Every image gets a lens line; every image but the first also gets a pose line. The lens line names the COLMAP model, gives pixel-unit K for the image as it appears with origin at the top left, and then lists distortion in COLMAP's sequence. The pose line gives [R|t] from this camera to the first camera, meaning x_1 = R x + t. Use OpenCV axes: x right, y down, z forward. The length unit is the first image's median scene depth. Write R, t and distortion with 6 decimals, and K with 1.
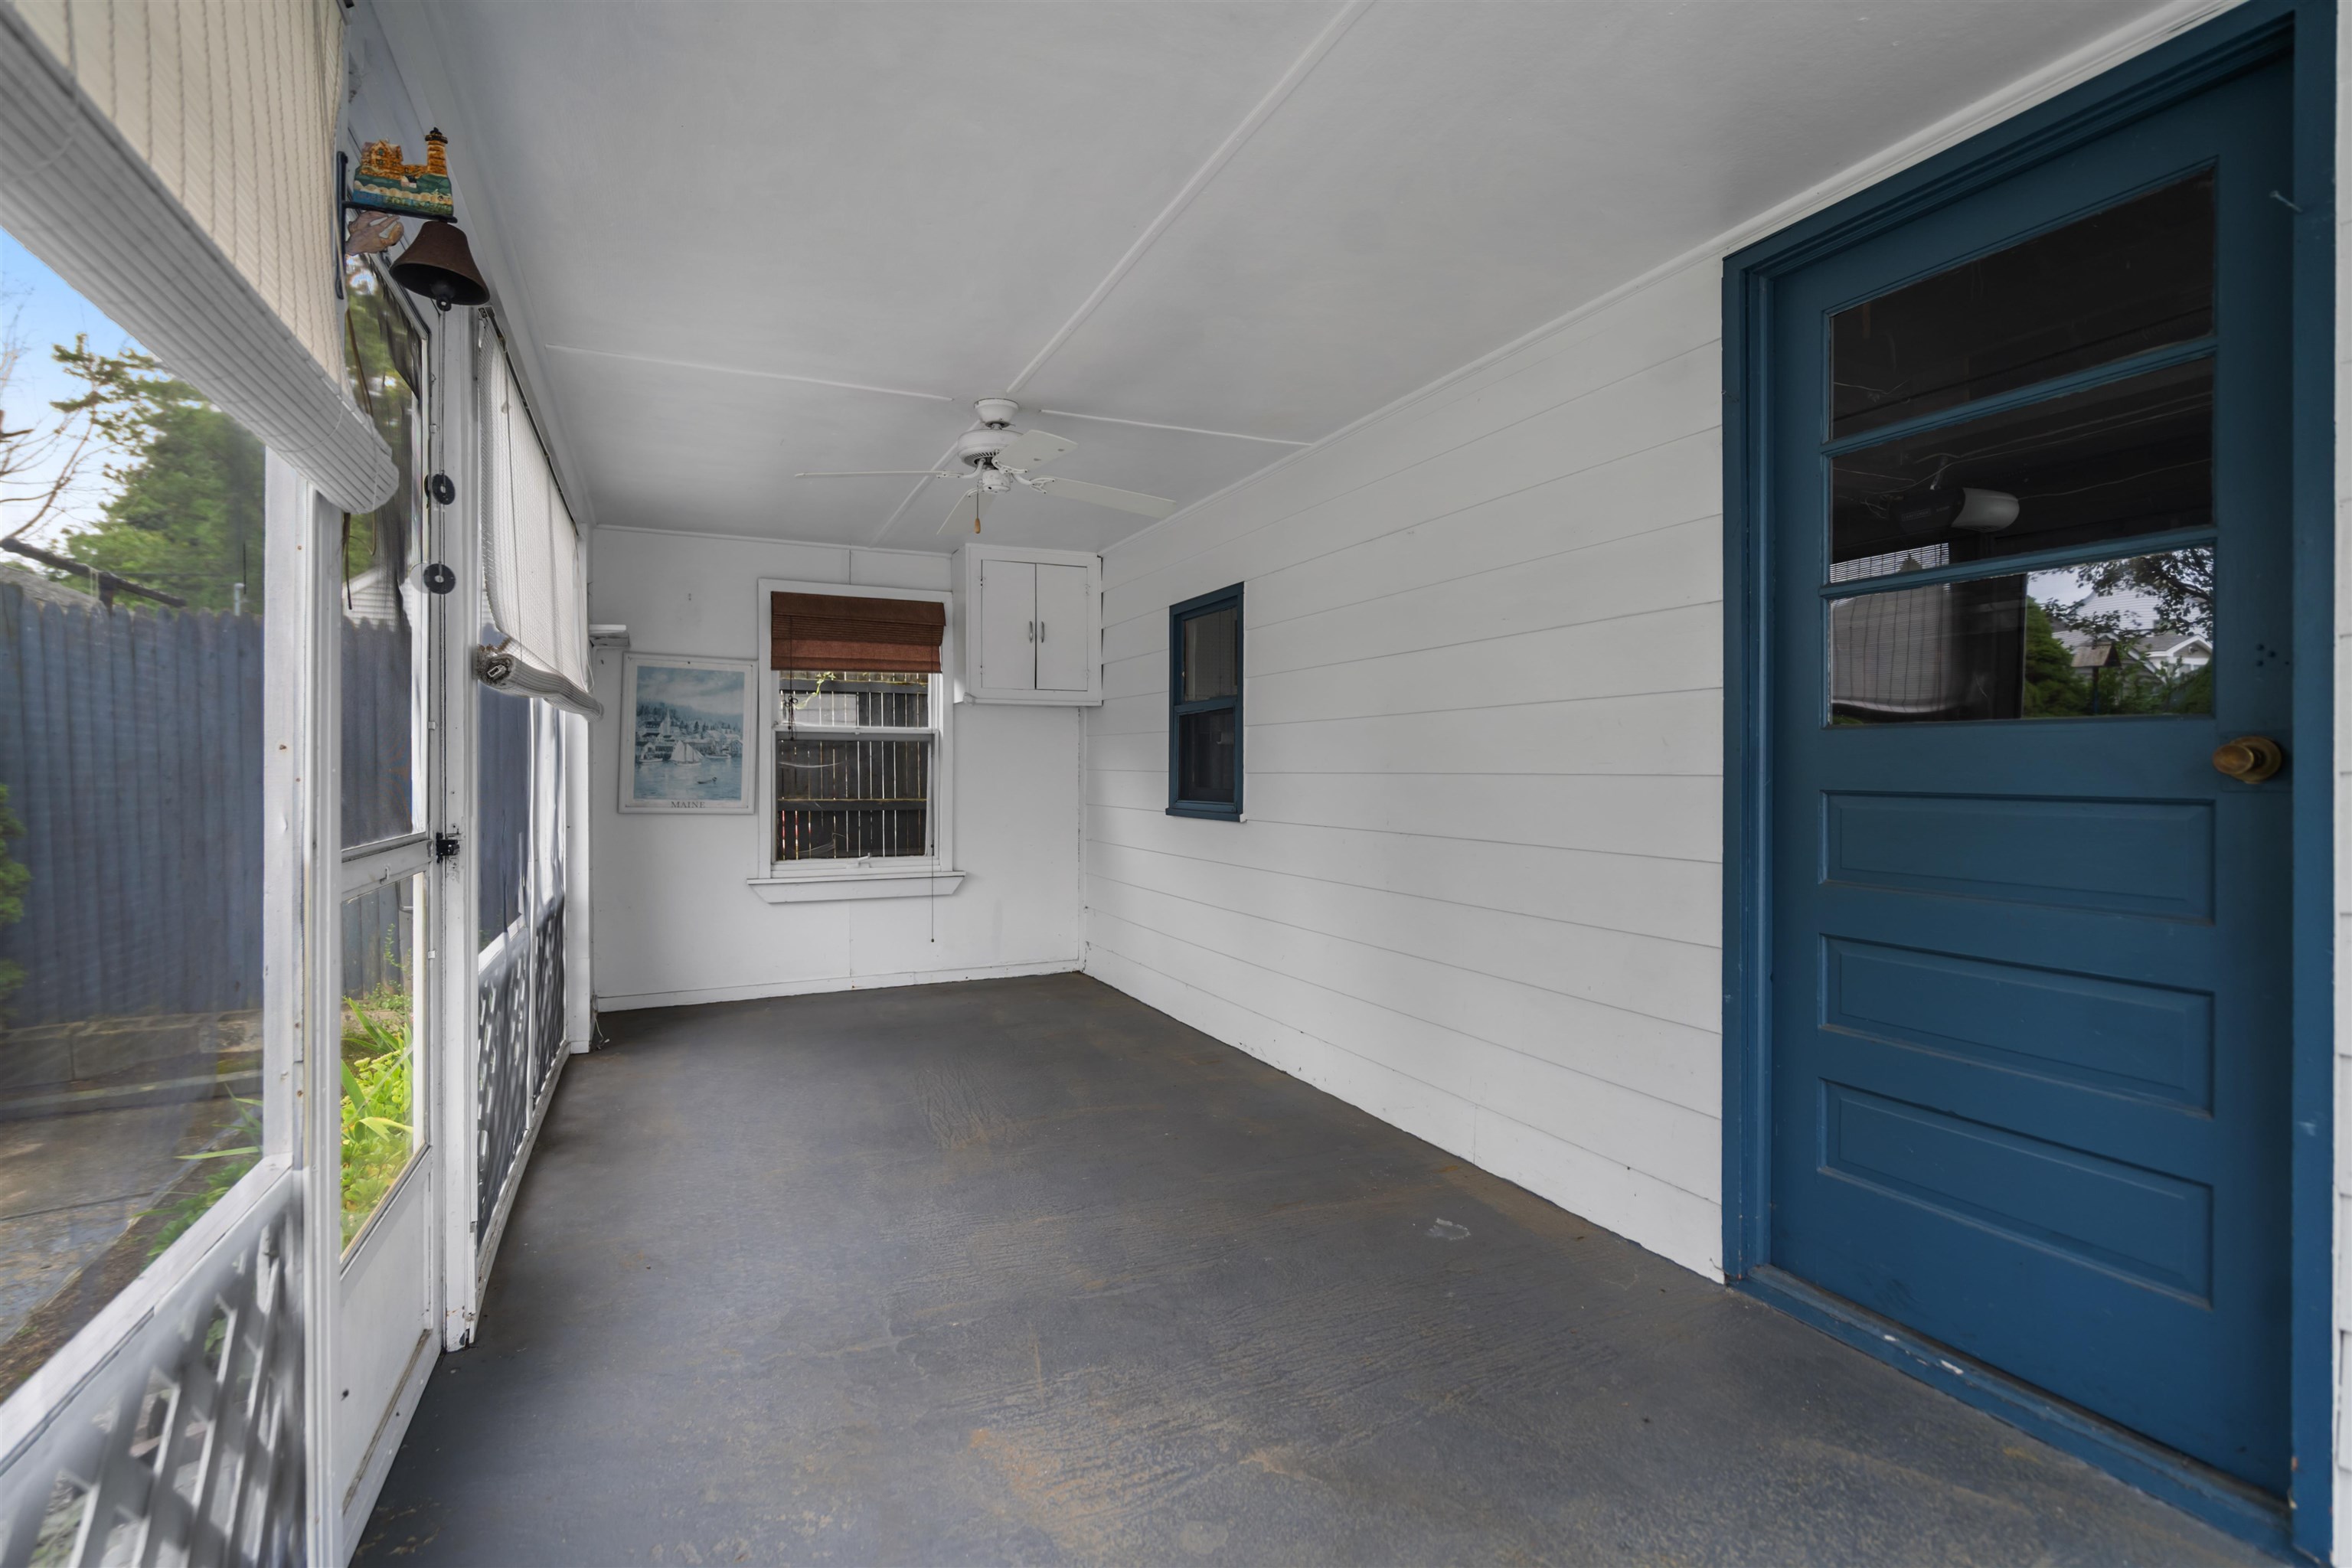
lens RADIAL K [[1075.7, 0, 1168.0], [0, 1075.7, 775.3], [0, 0, 1]] dist [-0.001514, 0.001336]
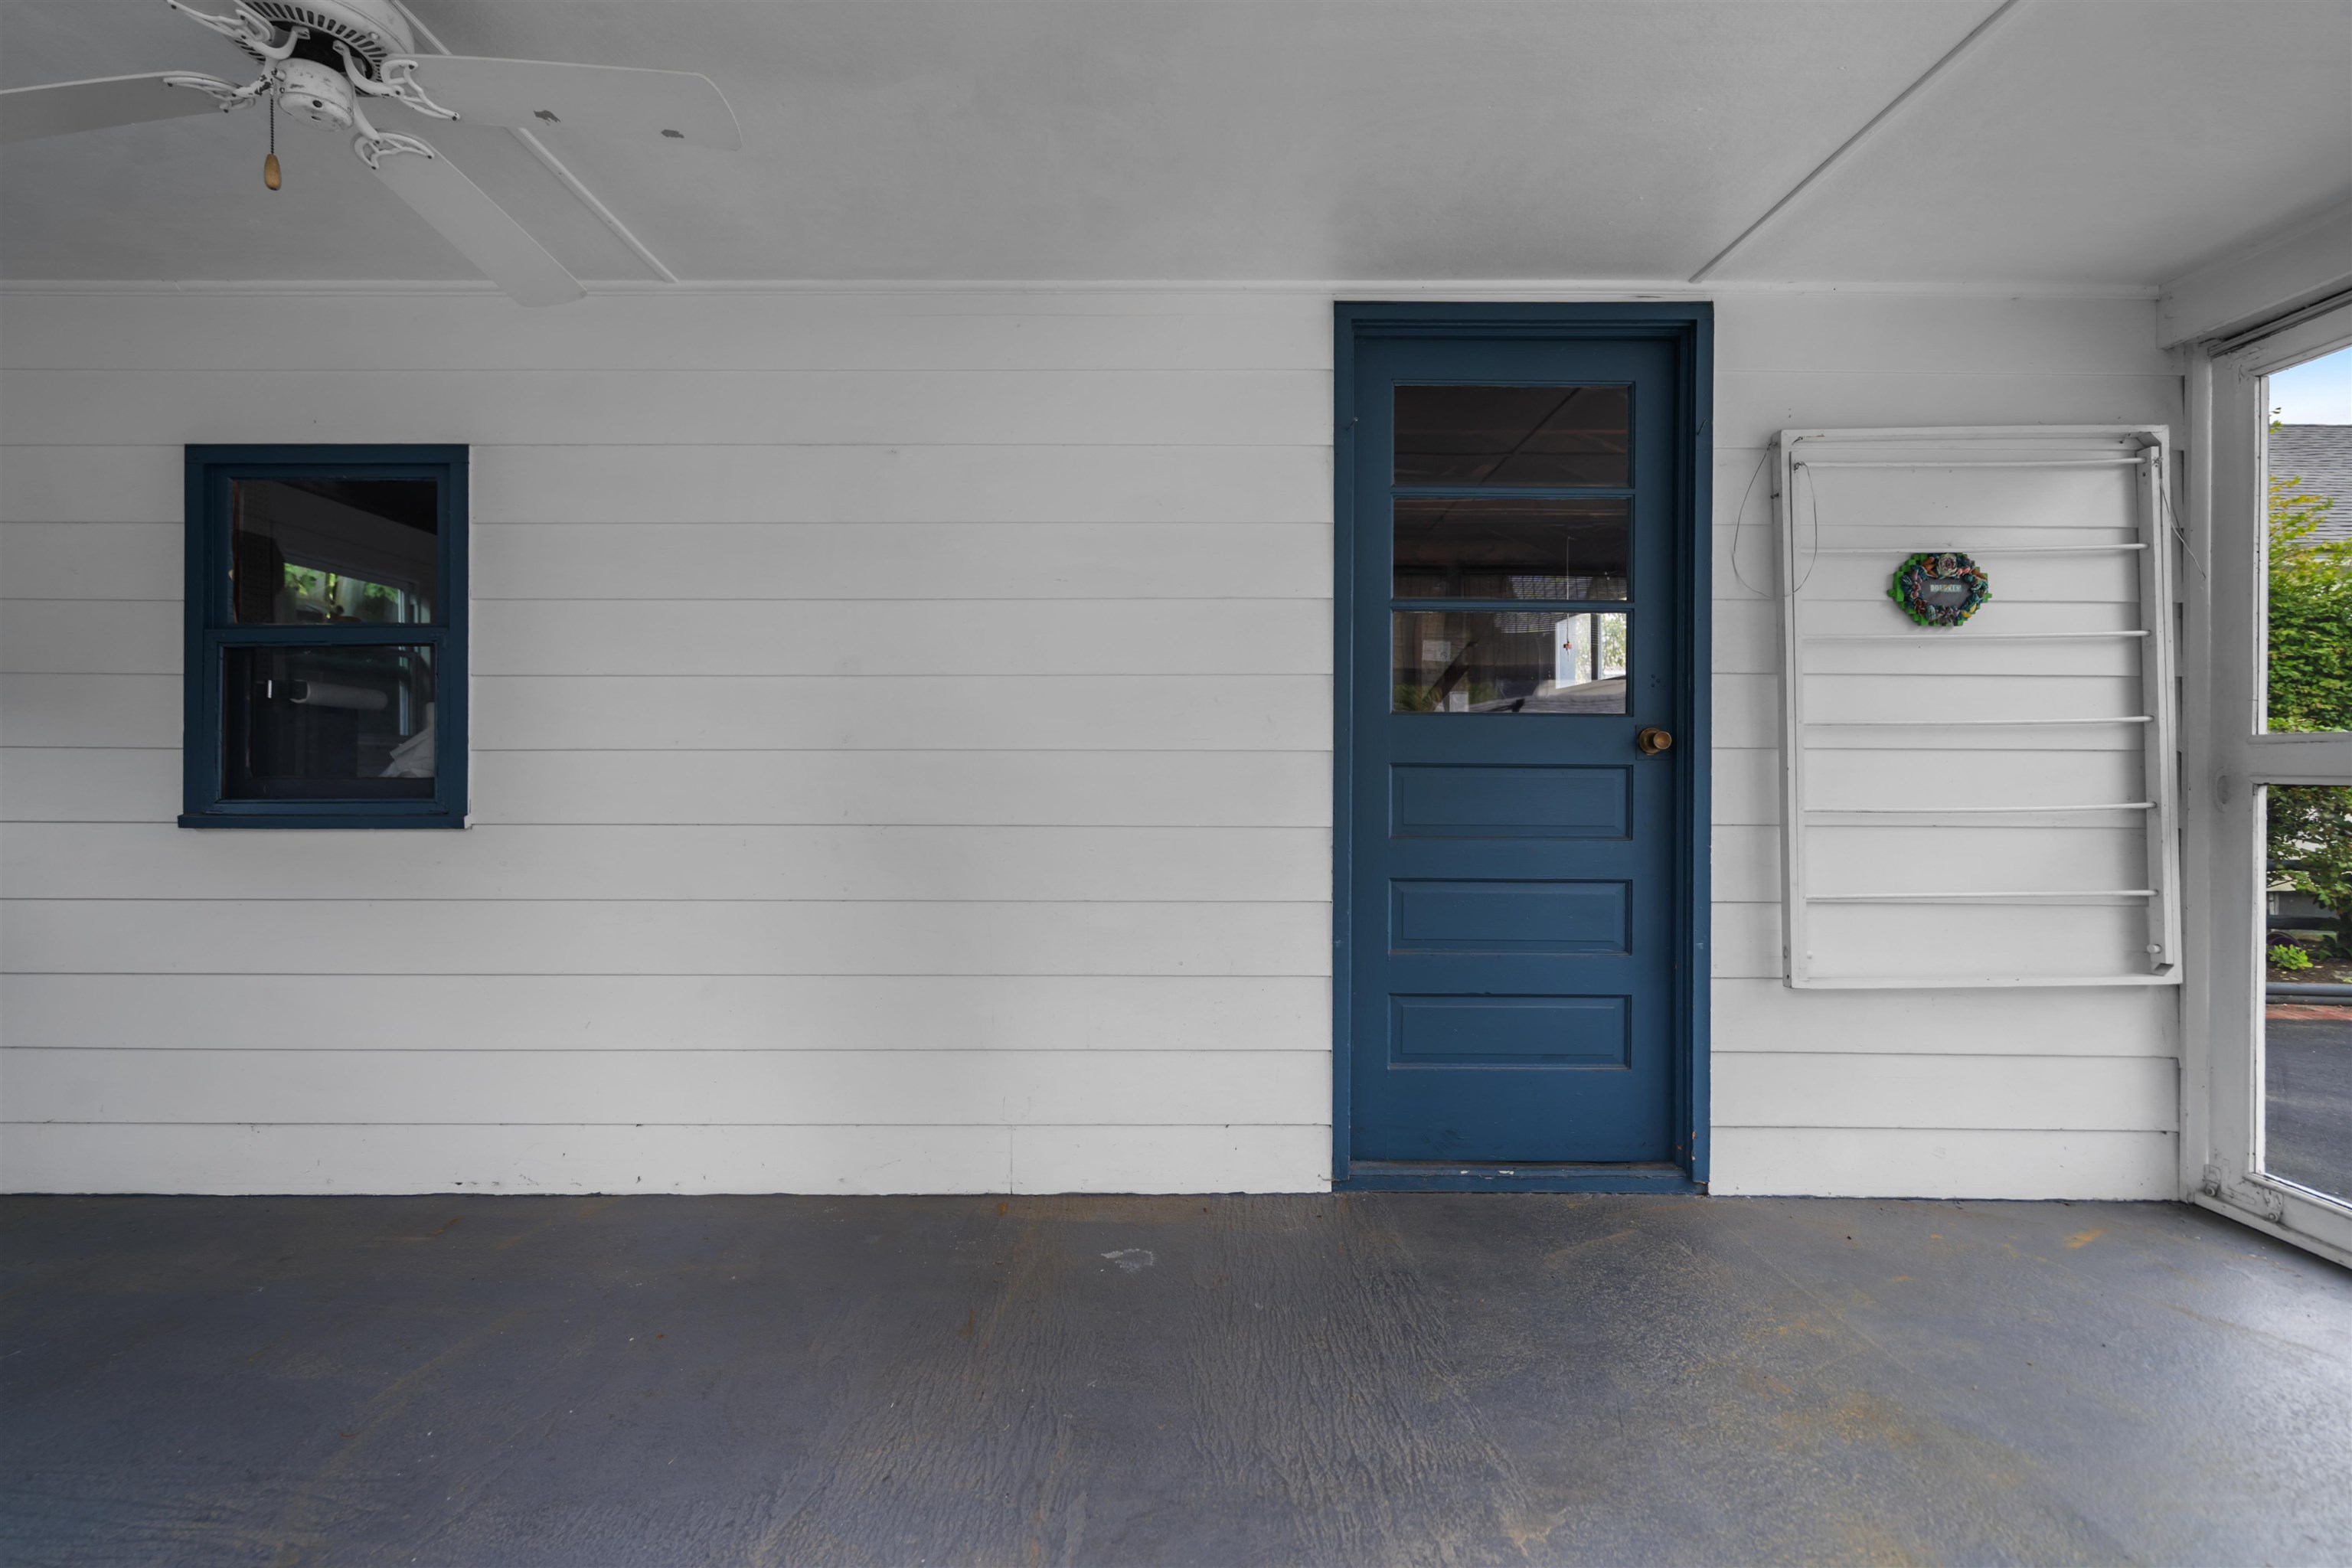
lens RADIAL K [[1075.7, 0, 1168.0], [0, 1075.7, 775.3], [0, 0, 1]] dist [-0.001514, 0.001336]
pose [[0.418311, -0.003981, 0.908295, -0.634878], [0.003494, 0.999990, 0.002774, 0.023829], [-0.908297, 0.002013, 0.418321, 0.711070]]
